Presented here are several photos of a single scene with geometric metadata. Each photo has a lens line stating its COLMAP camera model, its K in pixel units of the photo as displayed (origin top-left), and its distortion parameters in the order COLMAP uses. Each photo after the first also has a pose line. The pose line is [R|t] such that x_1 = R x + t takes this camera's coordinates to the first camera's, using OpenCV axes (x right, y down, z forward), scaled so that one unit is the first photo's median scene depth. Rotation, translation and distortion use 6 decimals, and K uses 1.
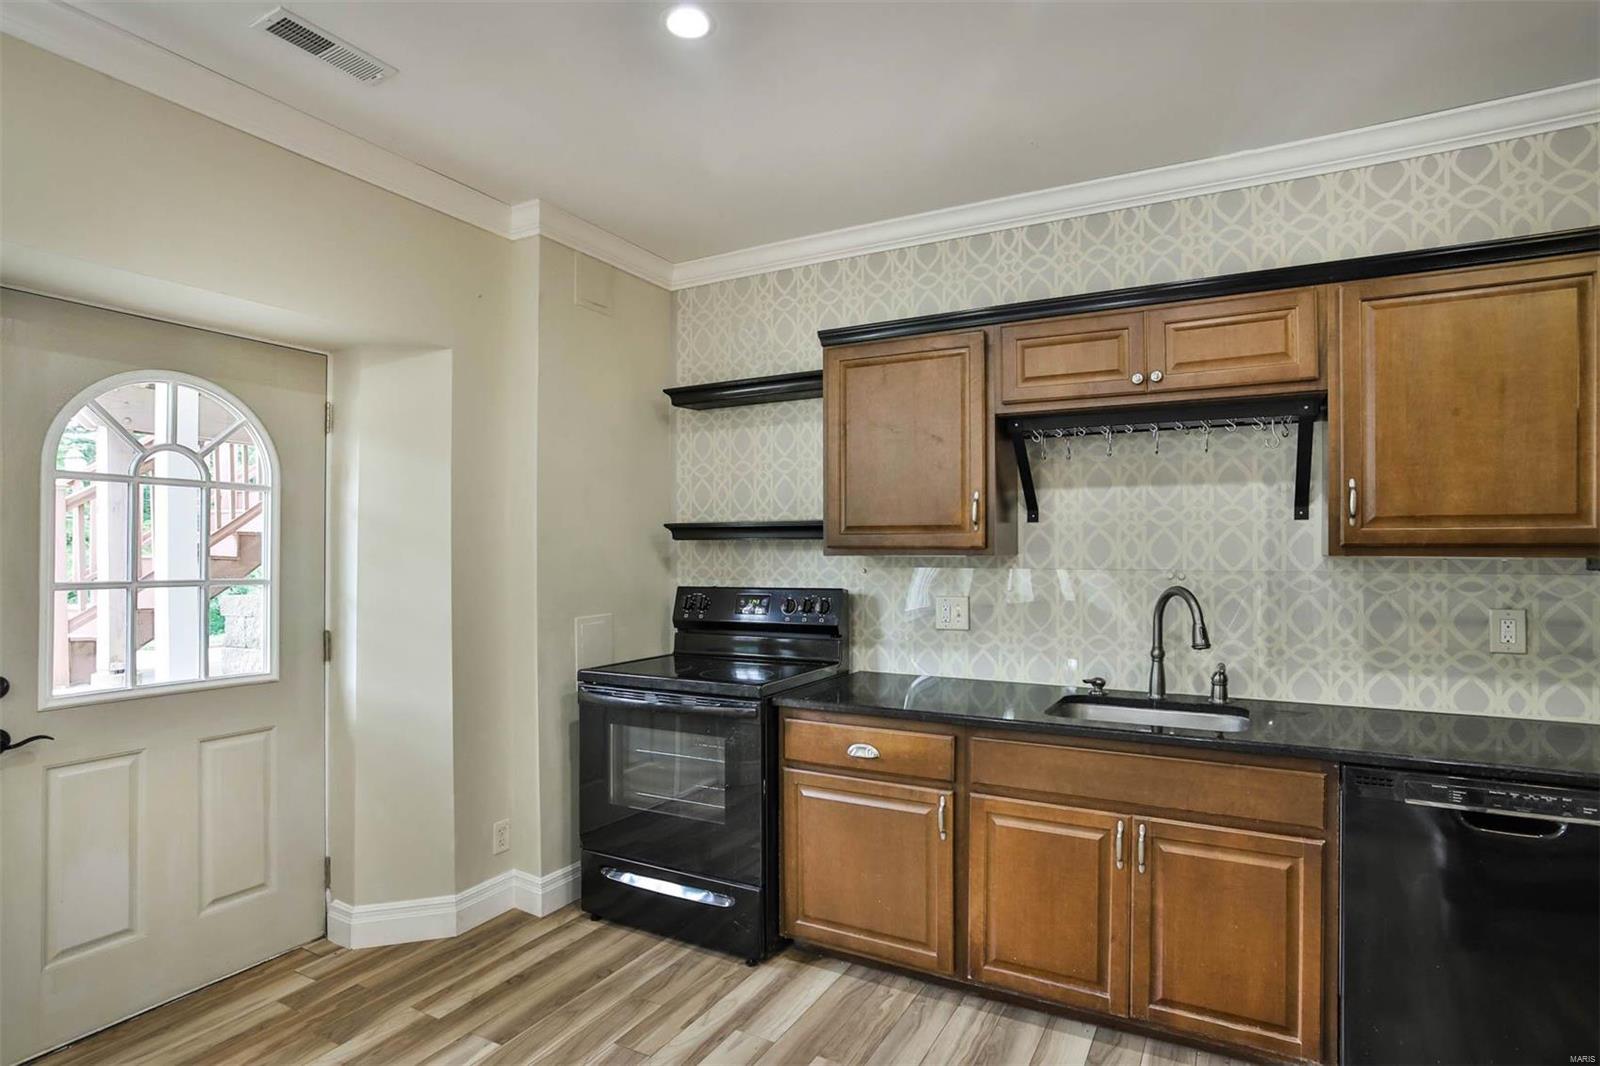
lens RADIAL K [[829.2, 0, 791.4], [0, 829.2, 547.5], [0, 0, 1]] dist [-0.050075, 0.020864]
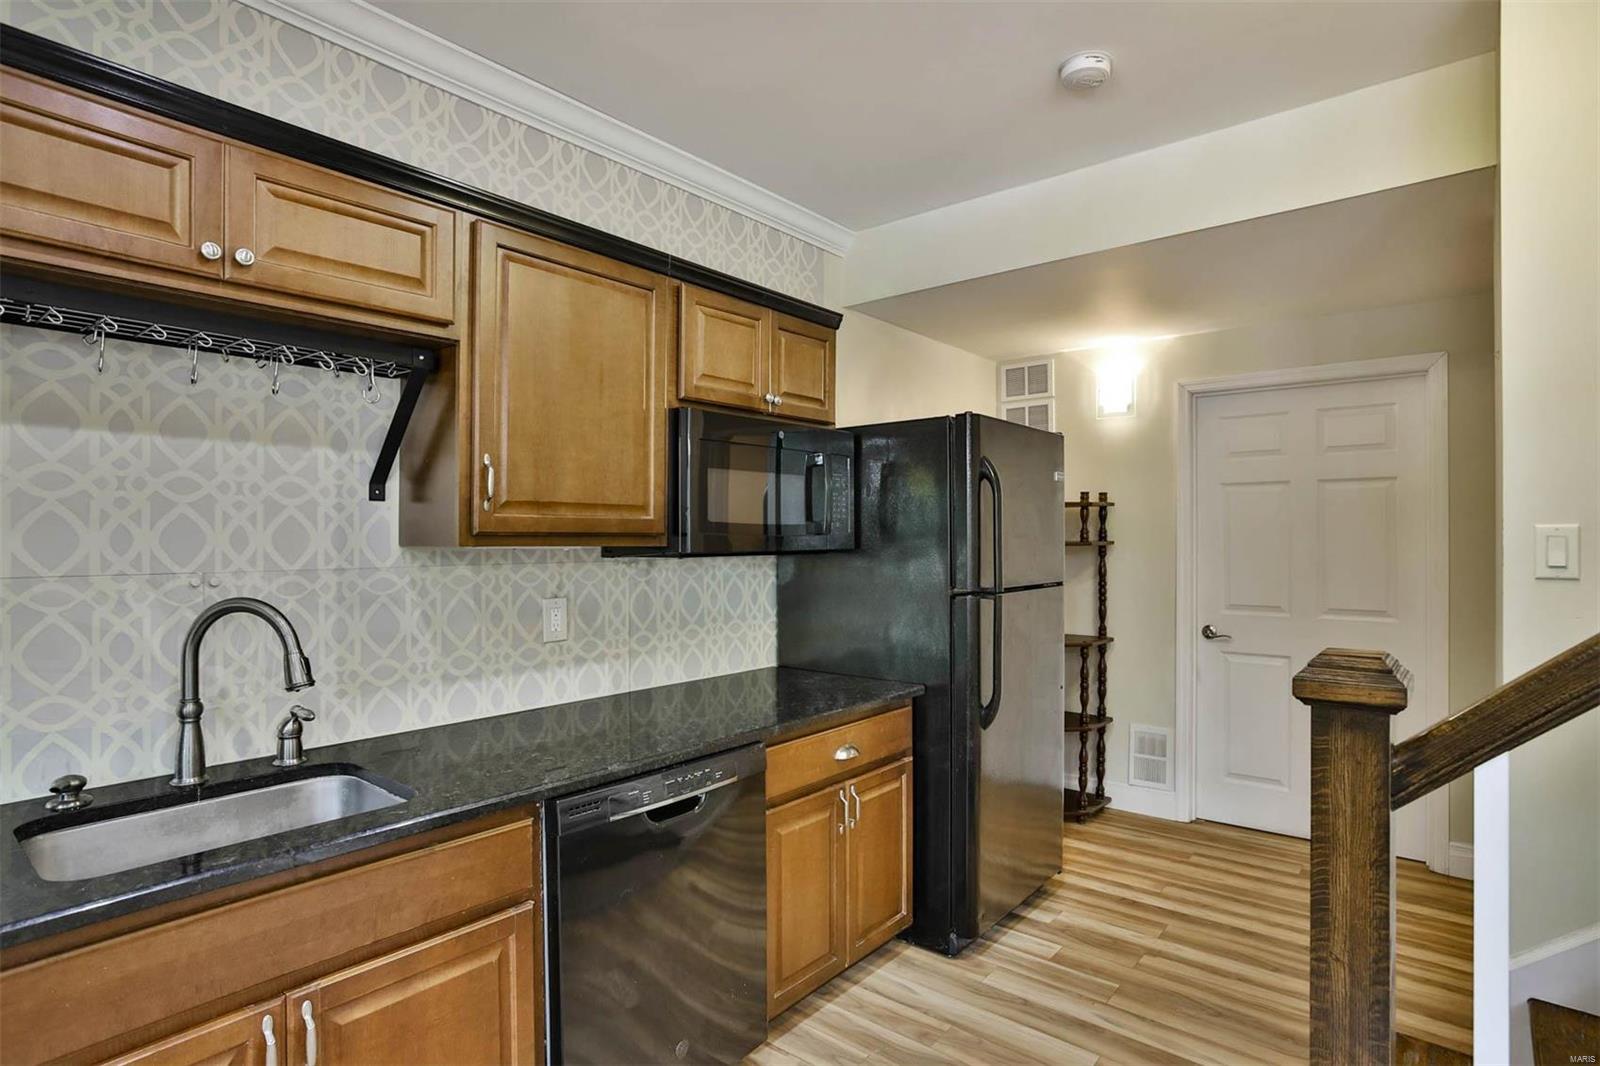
lens RADIAL K [[851.5, 0, 800.0], [0, 851.5, 533.0], [0, 0, 1]] dist [-0.044259, 0.035102]
pose [[0.191065, 0.006500, 0.981556, -0.085874], [0.002421, 0.999972, -0.007093, 0.003087], [-0.981574, 0.003732, 0.191044, 0.440635]]
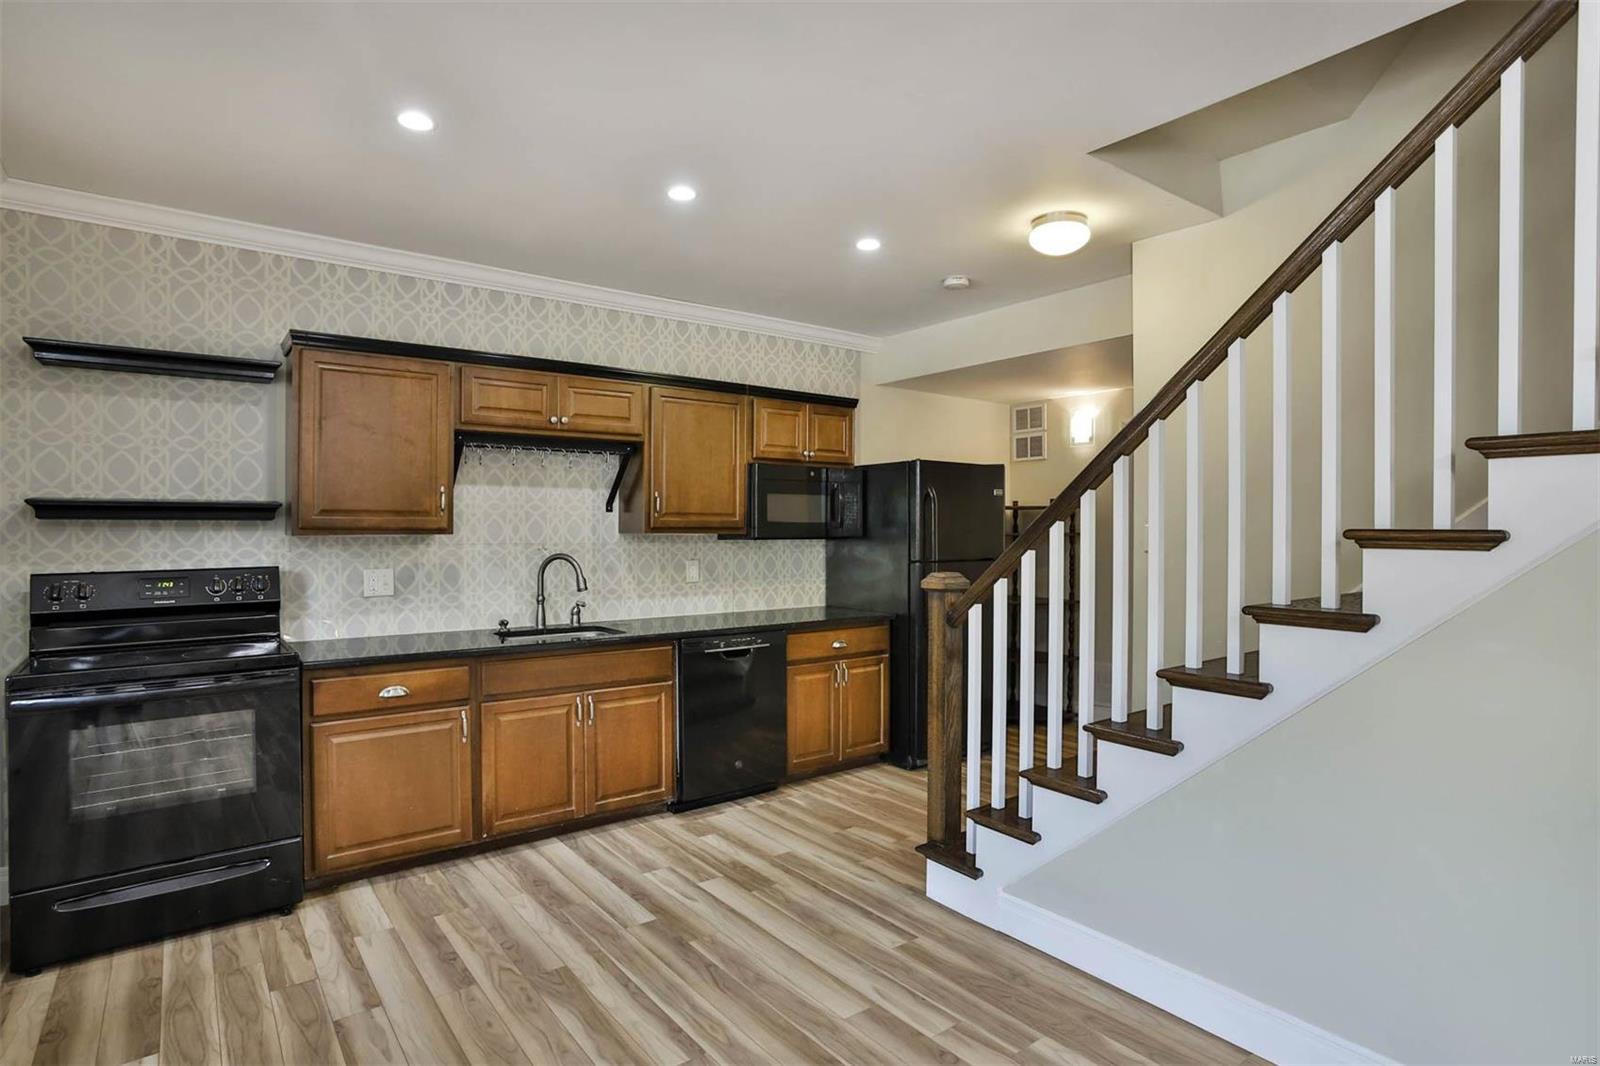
lens RADIAL K [[851.5, 0, 800.0], [0, 851.5, 533.0], [0, 0, 1]] dist [-0.044259, 0.035102]
pose [[0.398517, -0.003566, 0.917154, -0.812785], [-0.002123, 0.999986, 0.004810, -0.000317], [-0.917158, -0.003864, 0.398504, -0.061692]]
